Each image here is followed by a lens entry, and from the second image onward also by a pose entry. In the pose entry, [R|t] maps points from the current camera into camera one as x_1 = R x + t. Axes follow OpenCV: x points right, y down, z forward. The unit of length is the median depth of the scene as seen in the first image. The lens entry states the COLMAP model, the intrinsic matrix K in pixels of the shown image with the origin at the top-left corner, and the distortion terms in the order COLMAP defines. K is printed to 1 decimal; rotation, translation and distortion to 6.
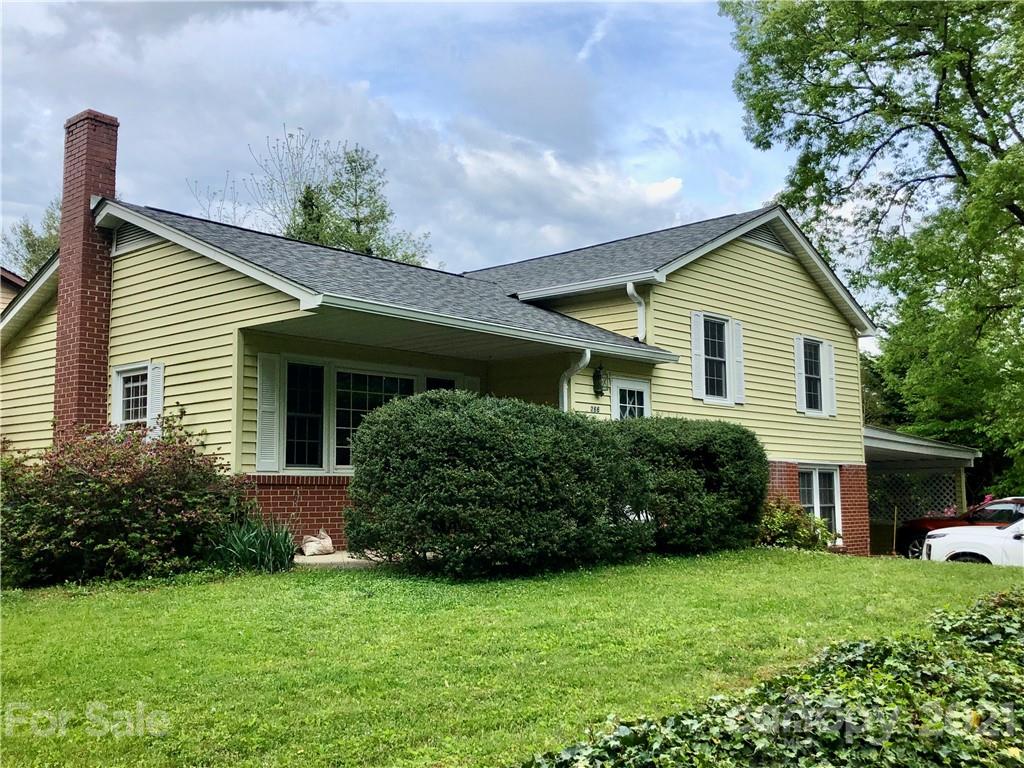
lens RADIAL K [[1075.3, 0, 512.0], [0, 1075.3, 384.0], [0, 0, 1]] dist [0.161151, -0.404603]
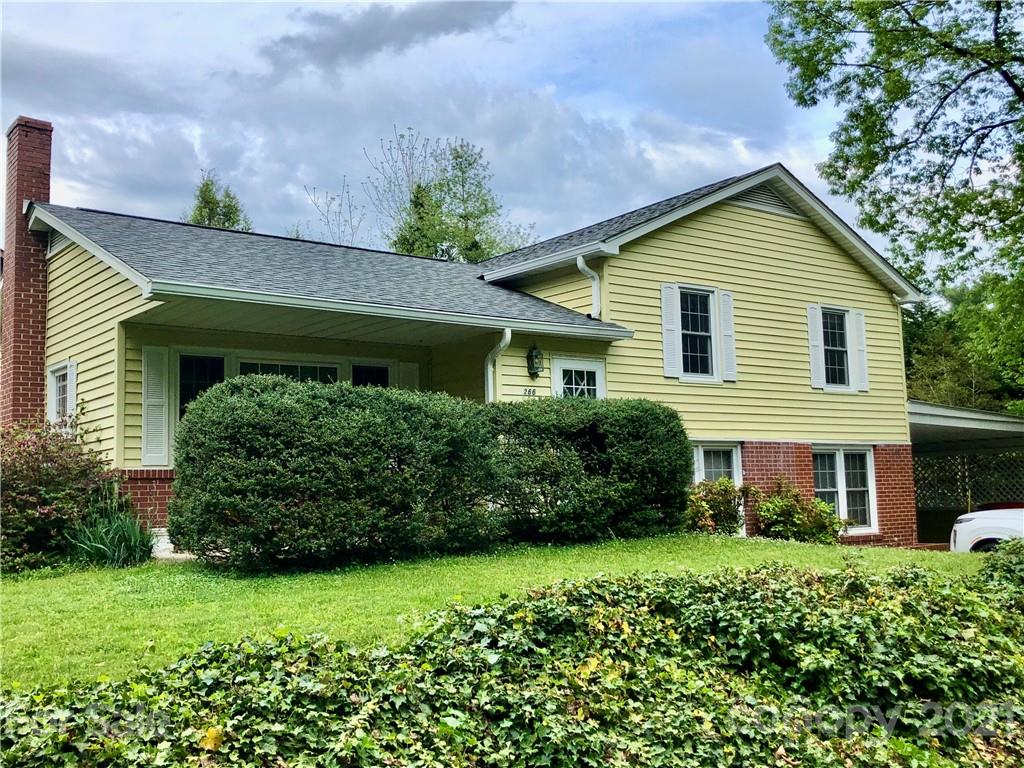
lens RADIAL K [[1075.3, 0, 512.0], [0, 1075.3, 384.0], [0, 0, 1]] dist [0.161151, -0.404603]
pose [[0.983914, -0.037282, -0.174711, 0.209100], [0.038231, 0.999267, 0.002071, 0.012951], [0.174506, -0.008717, 0.984618, 0.063517]]
